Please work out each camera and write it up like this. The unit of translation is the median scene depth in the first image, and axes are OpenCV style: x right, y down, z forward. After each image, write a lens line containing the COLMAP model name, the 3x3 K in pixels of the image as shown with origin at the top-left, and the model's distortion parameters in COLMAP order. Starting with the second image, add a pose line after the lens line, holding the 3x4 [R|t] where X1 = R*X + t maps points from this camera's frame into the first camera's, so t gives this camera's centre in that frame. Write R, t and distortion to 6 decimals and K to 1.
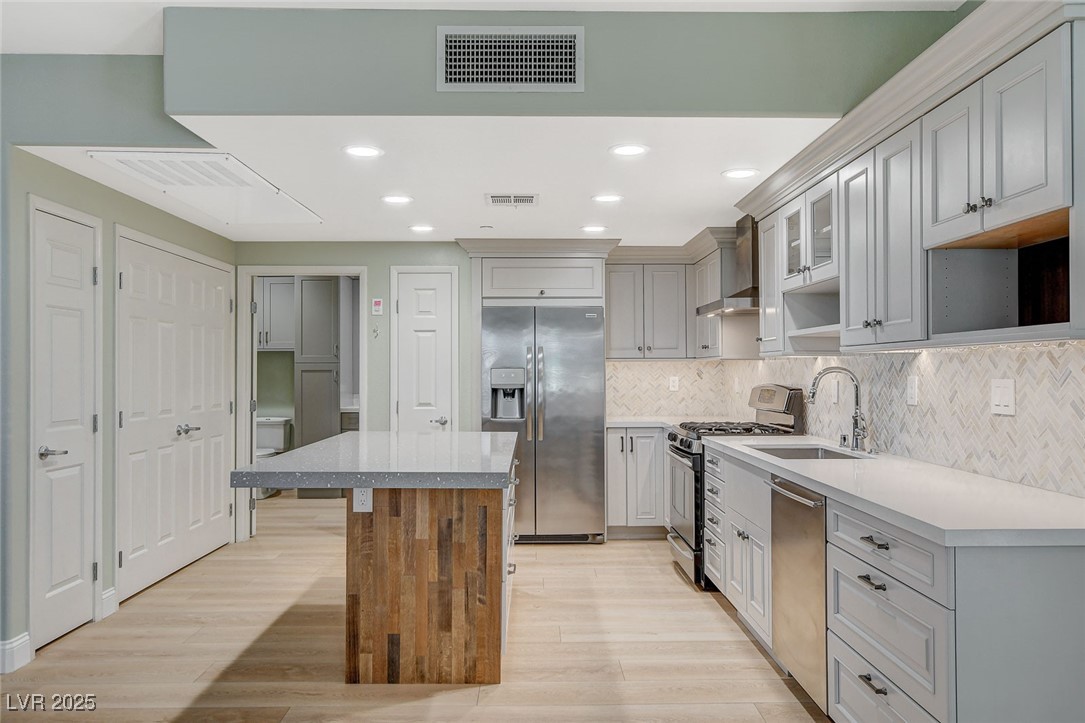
lens RADIAL K [[761.8, 0, 542.5], [0, 761.8, 361.5], [0, 0, 1]] dist [0.001856, 0.004186]
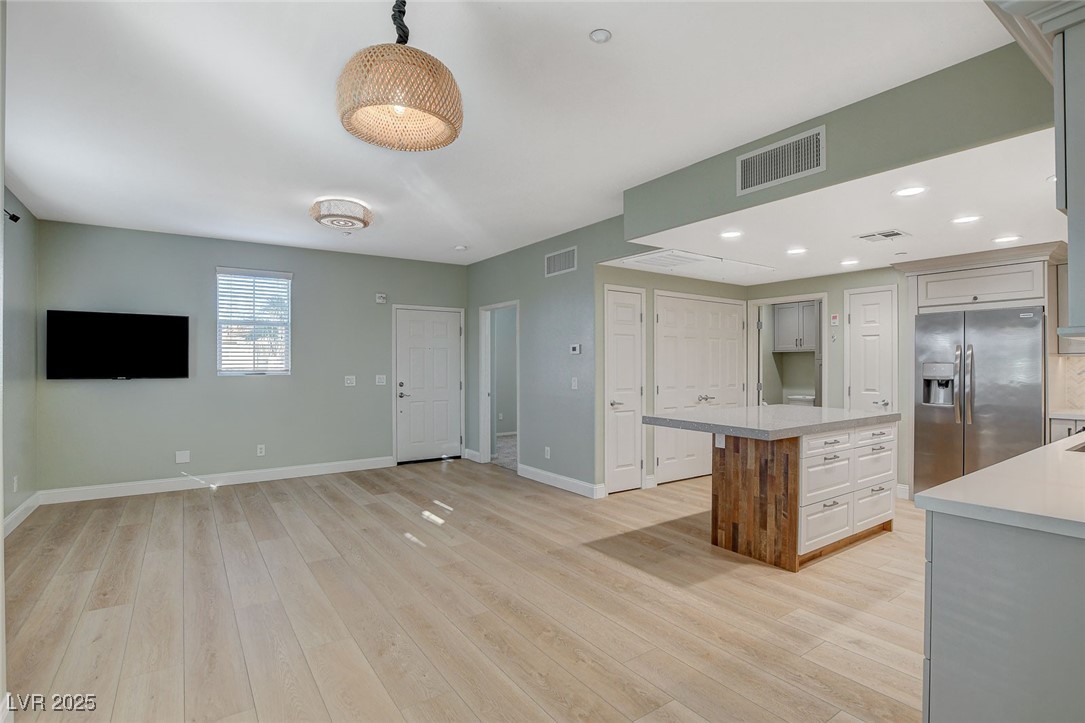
lens RADIAL K [[526.4, 0, 542.0], [0, 526.4, 364.2], [0, 0, 1]] dist [-0.027085, 0.001414]
pose [[0.557160, 0.000838, -0.830404, 0.387336], [0.009806, 0.999923, 0.007589, -0.002581], [0.830347, -0.012371, 0.557109, 0.009137]]
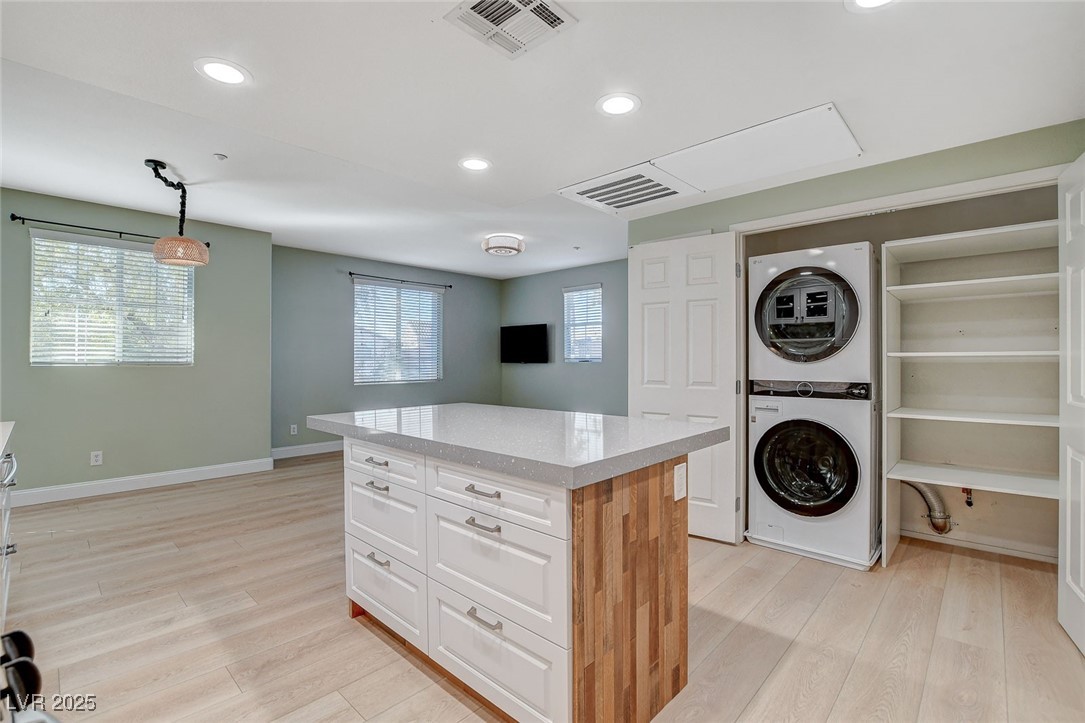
lens RADIAL K [[486.2, 0, 542.5], [0, 486.2, 361.5], [0, 0, 1]] dist [-0.020163, -0.000035]
pose [[-0.695762, 0.004500, -0.718258, 0.195150], [0.011842, 0.999916, -0.005207, 0.034732], [0.718175, -0.012128, -0.695757, 1.280585]]
